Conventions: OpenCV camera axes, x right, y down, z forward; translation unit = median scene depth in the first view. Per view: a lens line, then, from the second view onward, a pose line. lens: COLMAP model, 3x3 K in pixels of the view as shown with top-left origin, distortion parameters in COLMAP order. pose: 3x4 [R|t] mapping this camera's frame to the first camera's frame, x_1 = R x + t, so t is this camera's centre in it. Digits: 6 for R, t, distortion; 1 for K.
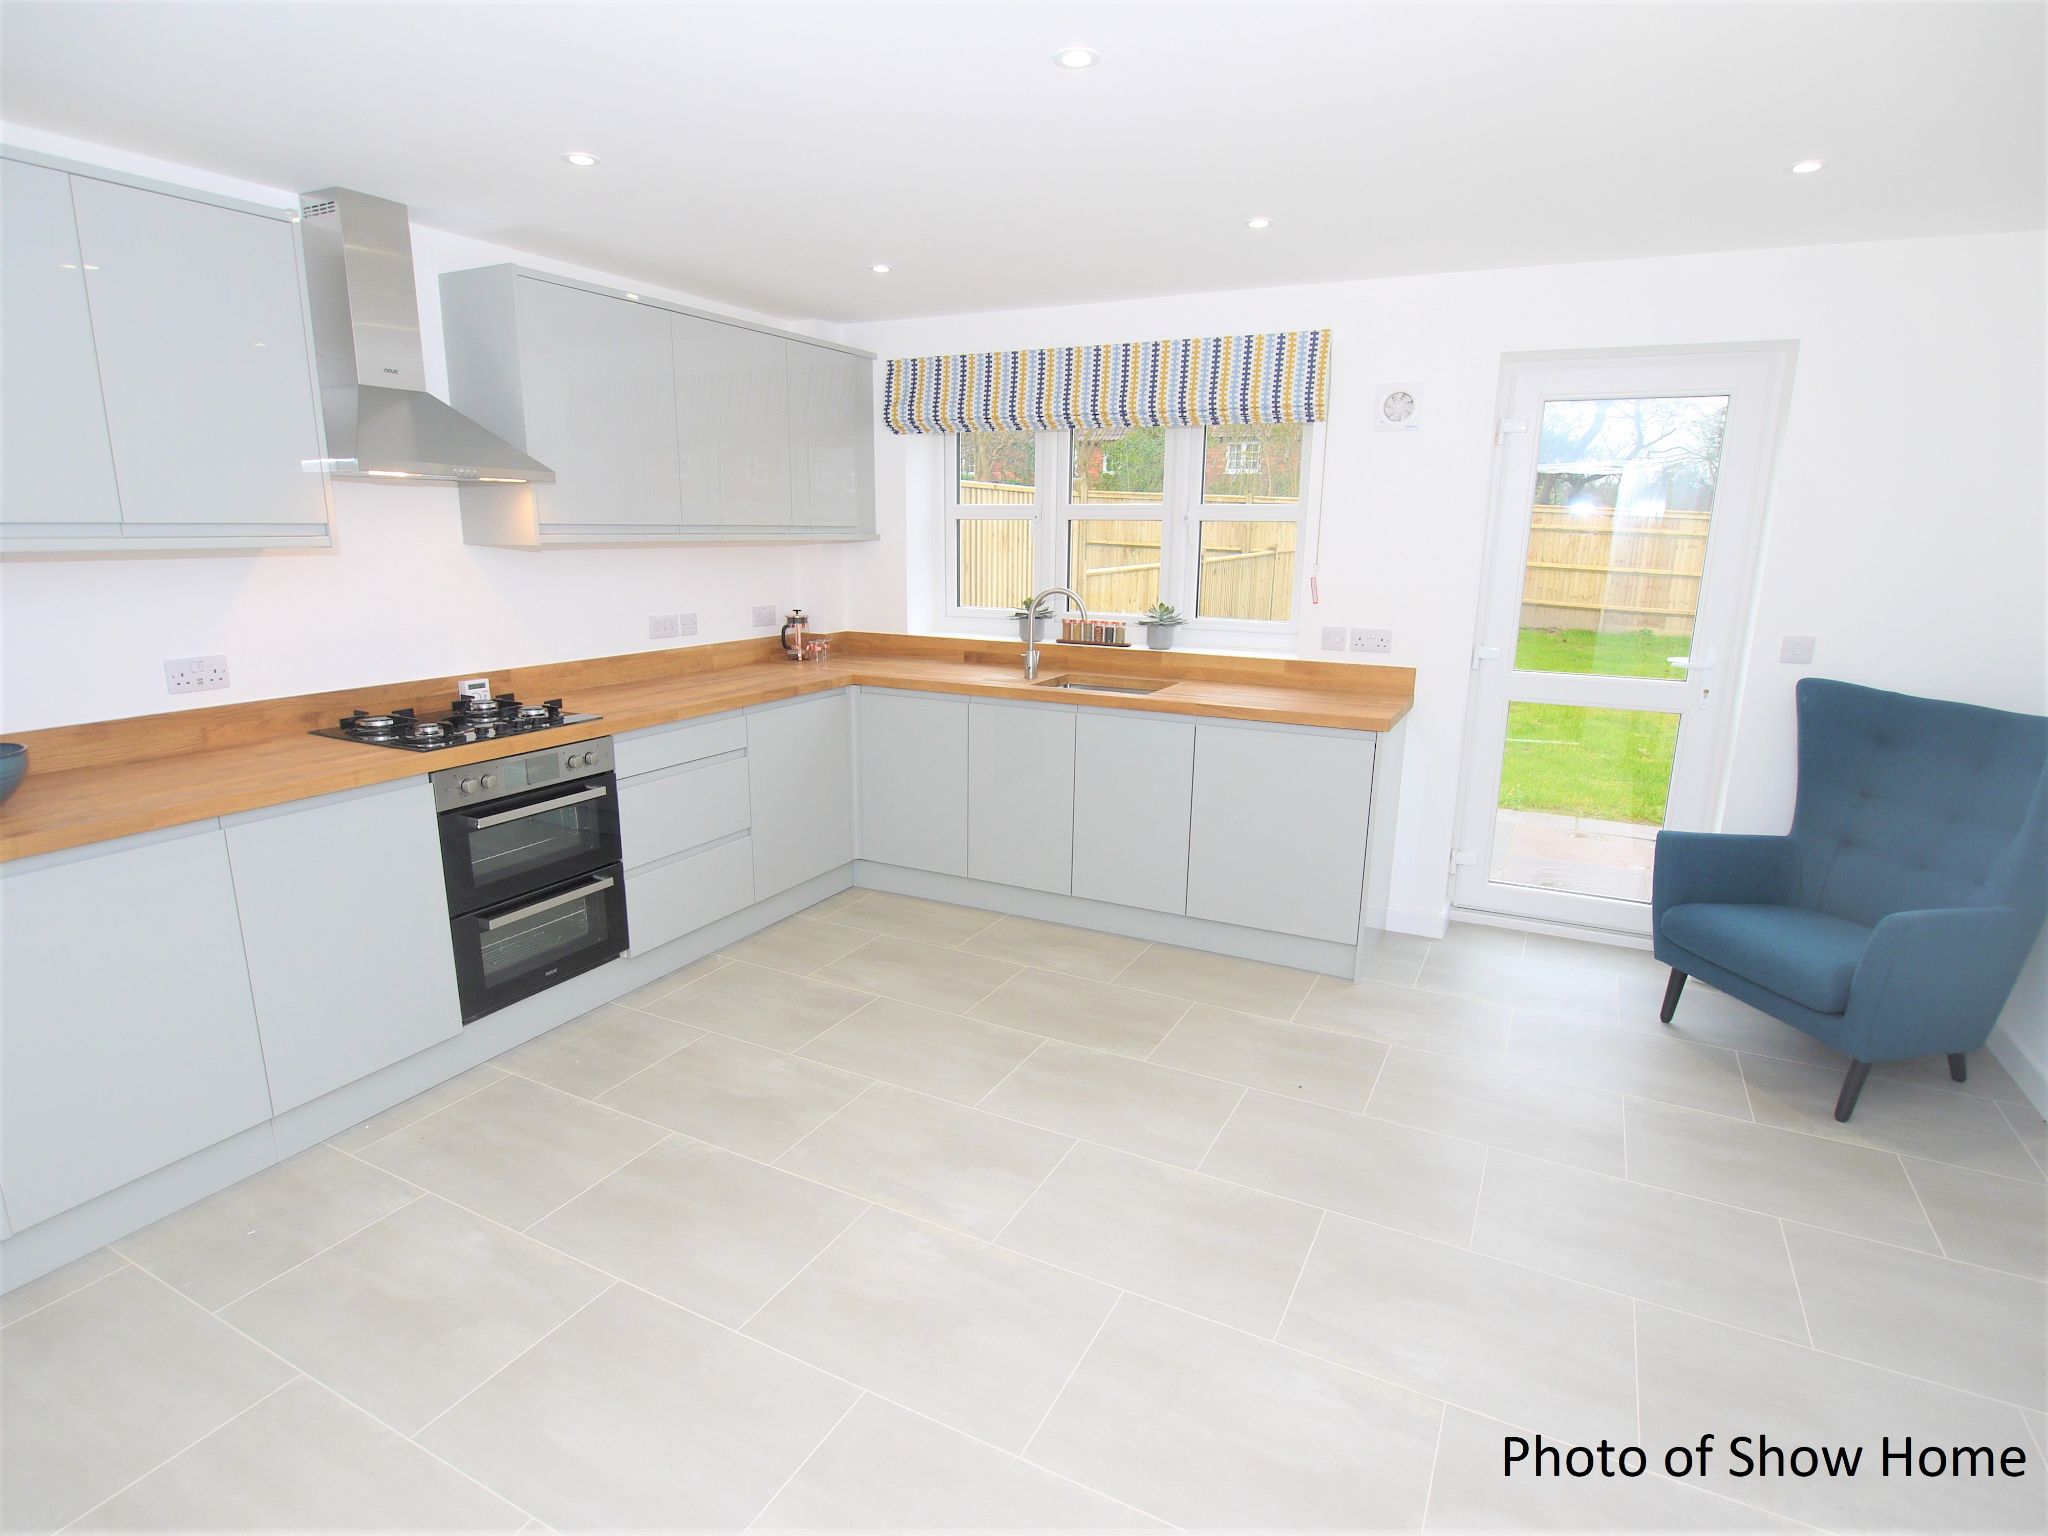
lens RADIAL K [[1093.6, 0, 1011.3], [0, 1093.6, 770.9], [0, 0, 1]] dist [-0.010858, -0.004434]
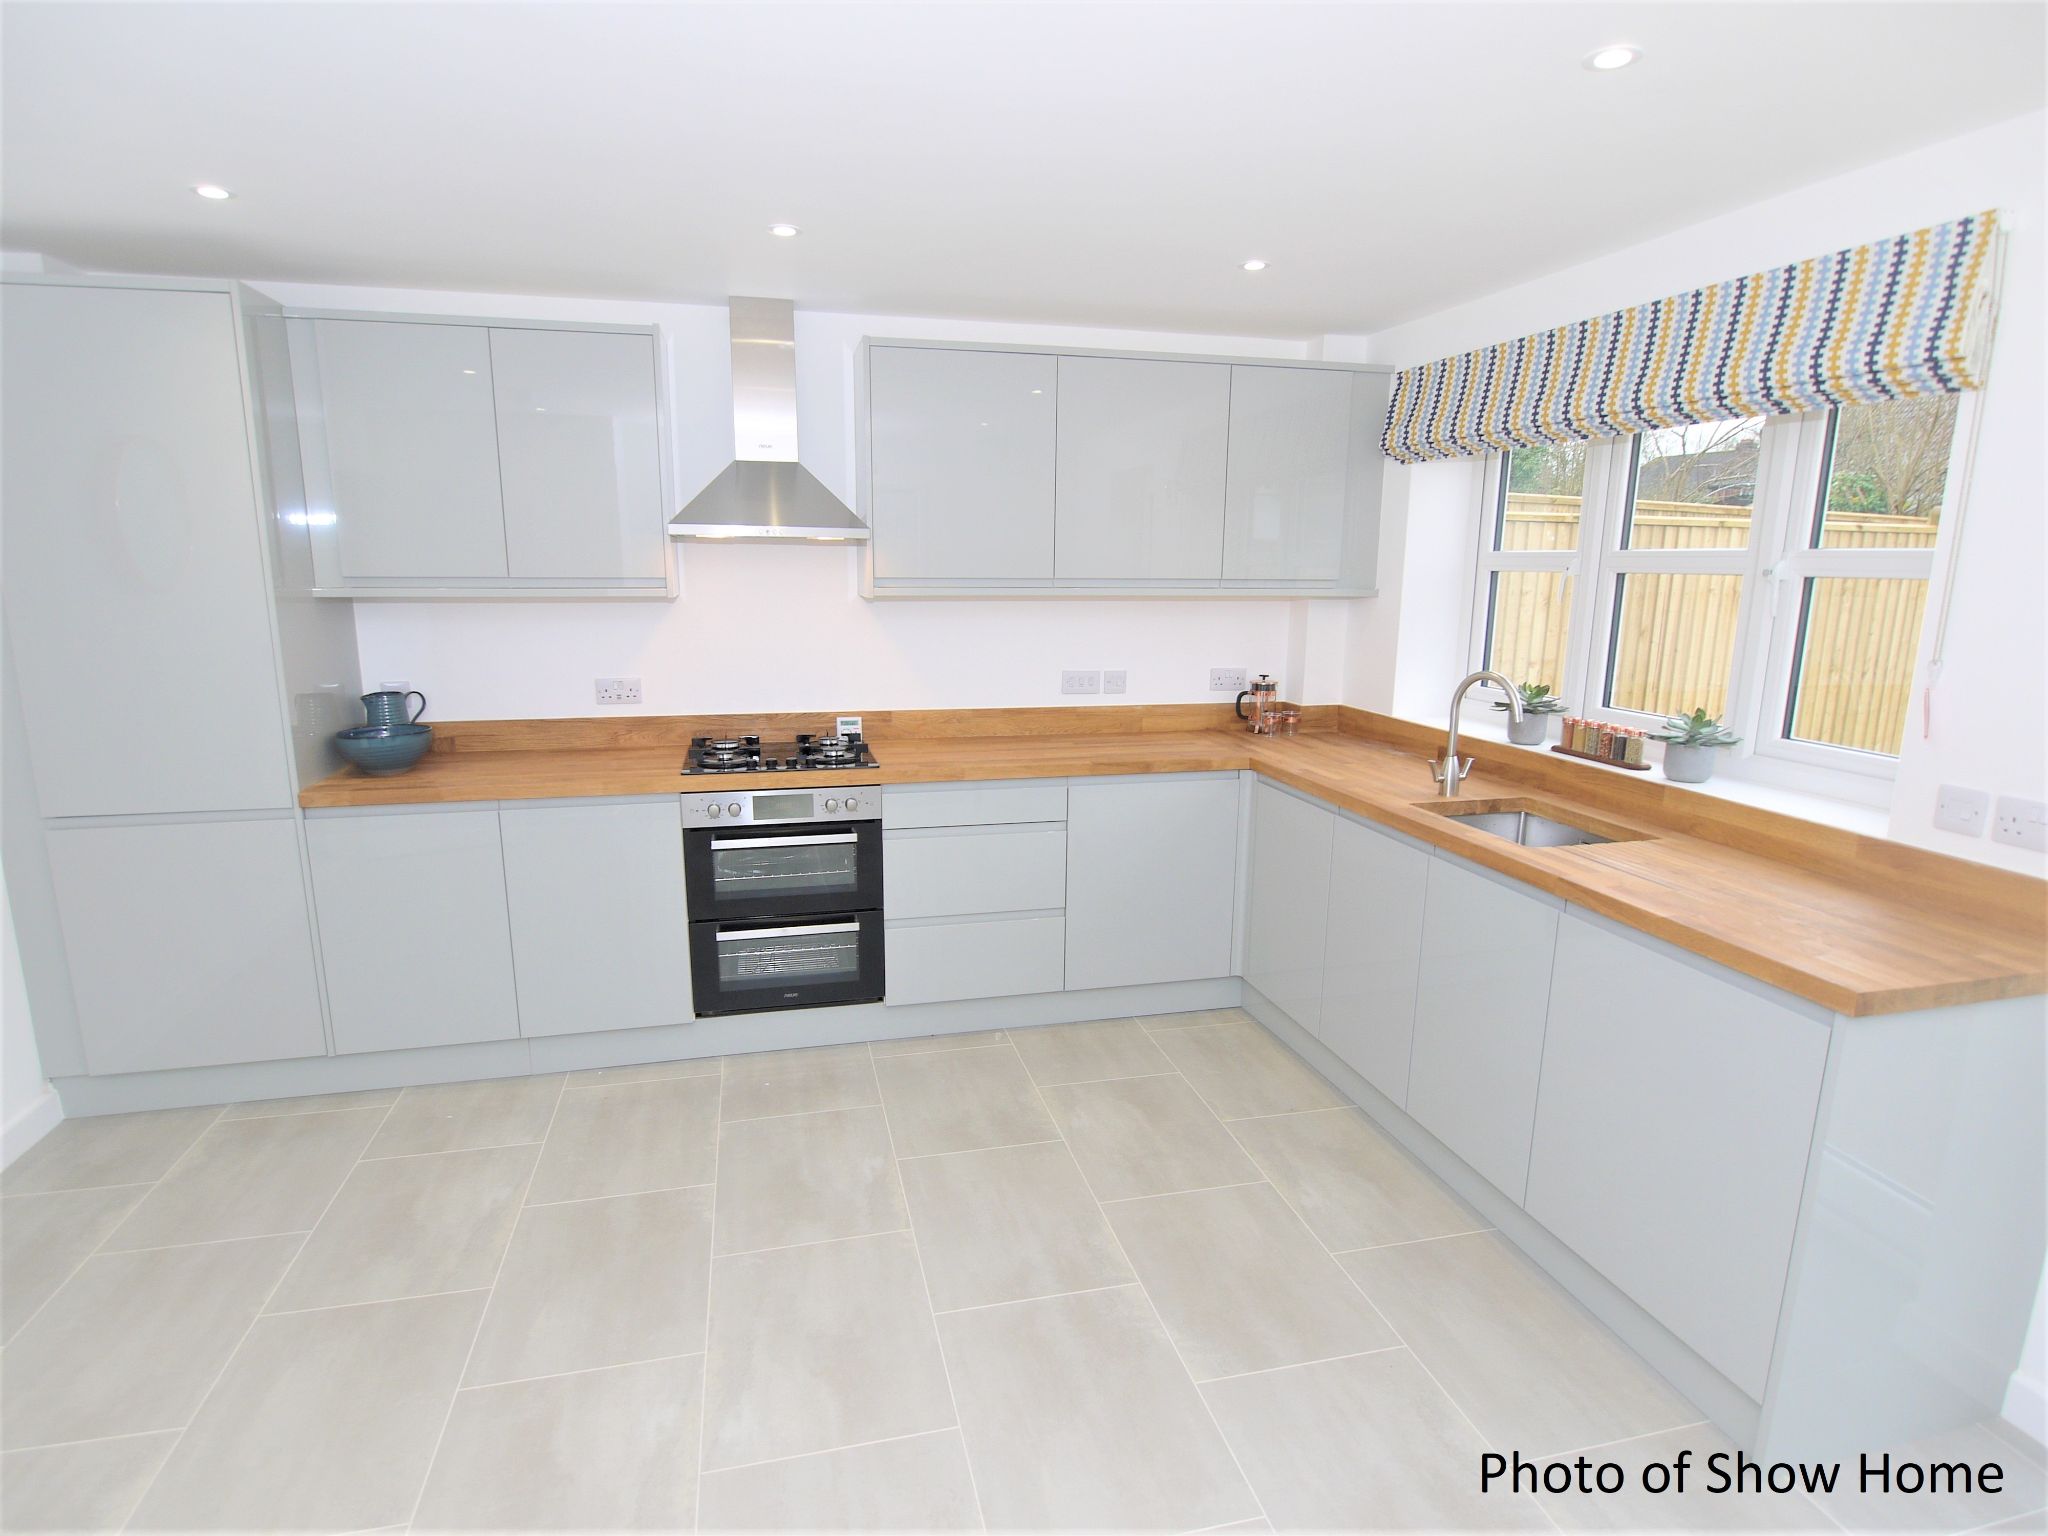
lens RADIAL K [[1093.6, 0, 1018.9], [0, 1093.6, 771.8], [0, 0, 1]] dist [-0.010858, -0.004434]
pose [[0.653848, 0.139414, -0.743671, 0.384217], [-0.165342, 0.985450, 0.039368, -0.086696], [0.738339, 0.097220, 0.667386, 0.339114]]
